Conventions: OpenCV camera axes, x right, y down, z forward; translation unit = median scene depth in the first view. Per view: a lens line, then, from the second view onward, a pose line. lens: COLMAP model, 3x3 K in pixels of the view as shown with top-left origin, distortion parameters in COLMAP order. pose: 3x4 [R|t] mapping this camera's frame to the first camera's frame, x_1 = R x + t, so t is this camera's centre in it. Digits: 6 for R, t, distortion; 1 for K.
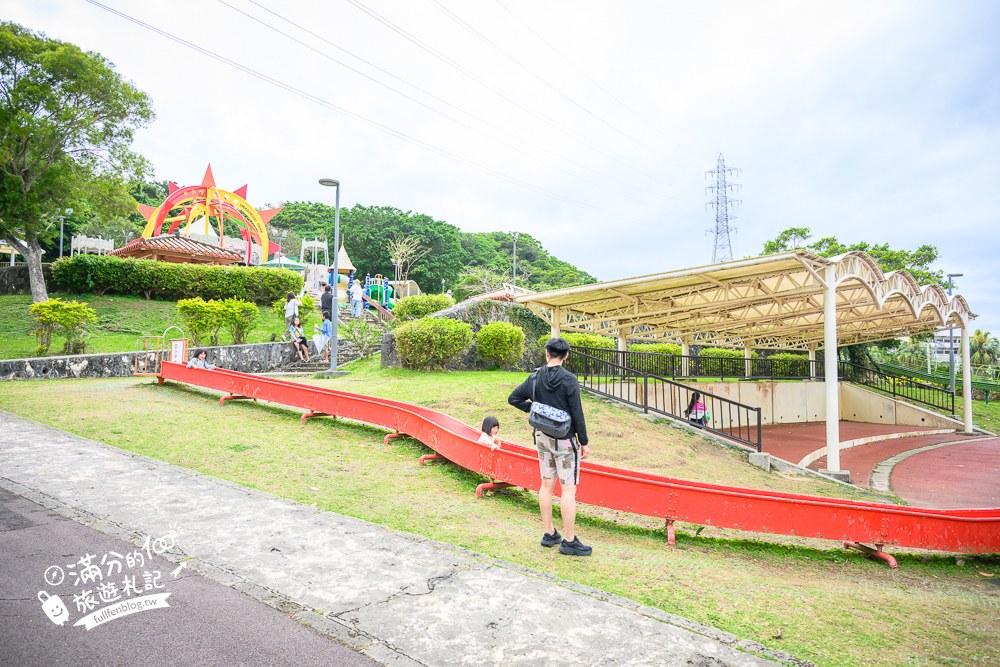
lens RADIAL K [[655.5, 0, 500.2], [0, 655.5, 332.5], [0, 0, 1]] dist [-0.001817, 0.002100]
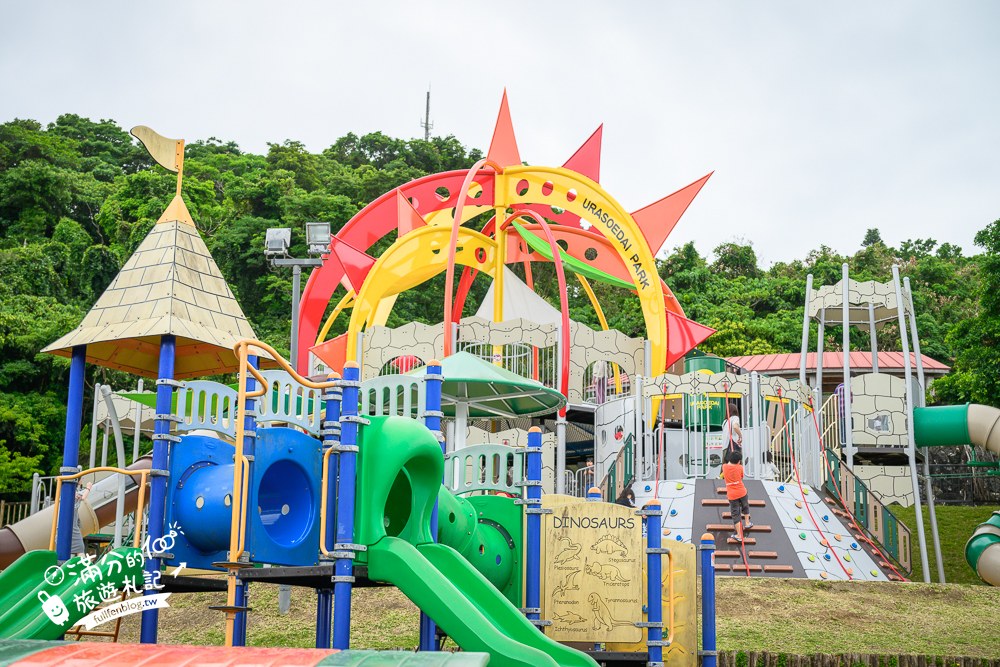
lens RADIAL K [[1533.1, 0, 500.0], [0, 1533.1, 339.2], [0, 0, 1]] dist [0.010275, 0.000000]
pose [[0.650594, -0.163478, -0.741621, 0.155320], [0.037159, 0.982239, -0.183920, -0.057755], [0.758516, 0.092100, 0.645114, 1.639111]]
